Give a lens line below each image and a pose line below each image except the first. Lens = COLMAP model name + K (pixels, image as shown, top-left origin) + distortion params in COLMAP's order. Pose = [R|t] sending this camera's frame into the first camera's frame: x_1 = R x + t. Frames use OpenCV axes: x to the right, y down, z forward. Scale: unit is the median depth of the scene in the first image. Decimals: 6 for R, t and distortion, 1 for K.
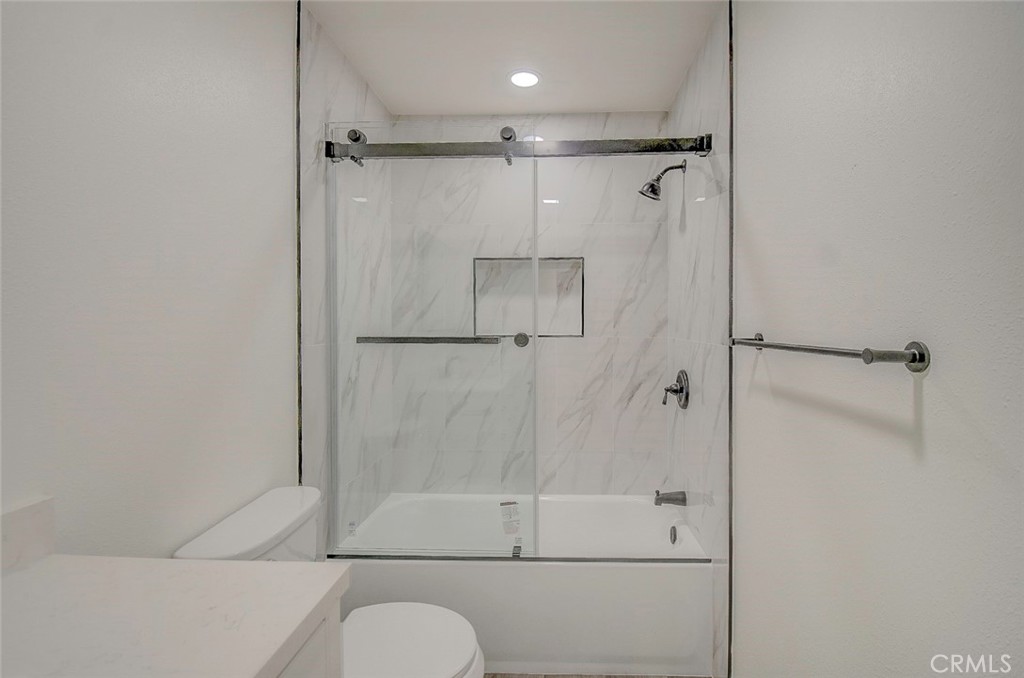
lens RADIAL K [[468.8, 0, 515.2], [0, 468.8, 331.3], [0, 0, 1]] dist [-0.002372, -0.000250]
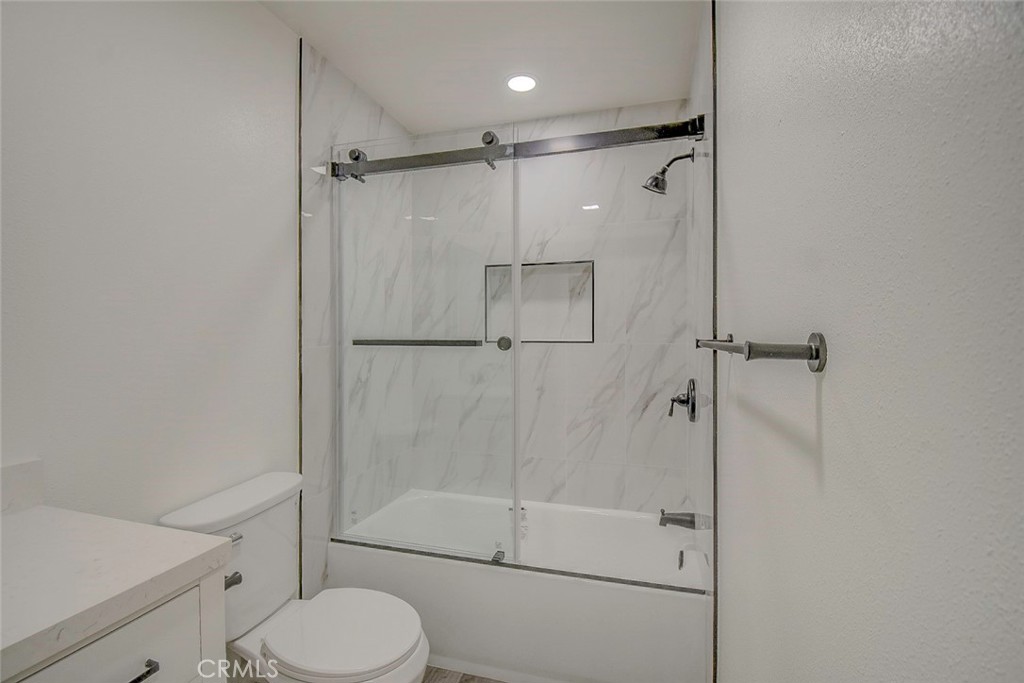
lens RADIAL K [[452.4, 0, 512.0], [0, 452.4, 341.5], [0, 0, 1]] dist [0.002394, -0.009178]
pose [[0.969568, 0.003516, -0.244799, 0.231828], [-0.005477, 0.999958, -0.007332, 0.018569], [0.244763, 0.008449, 0.969546, 0.064005]]
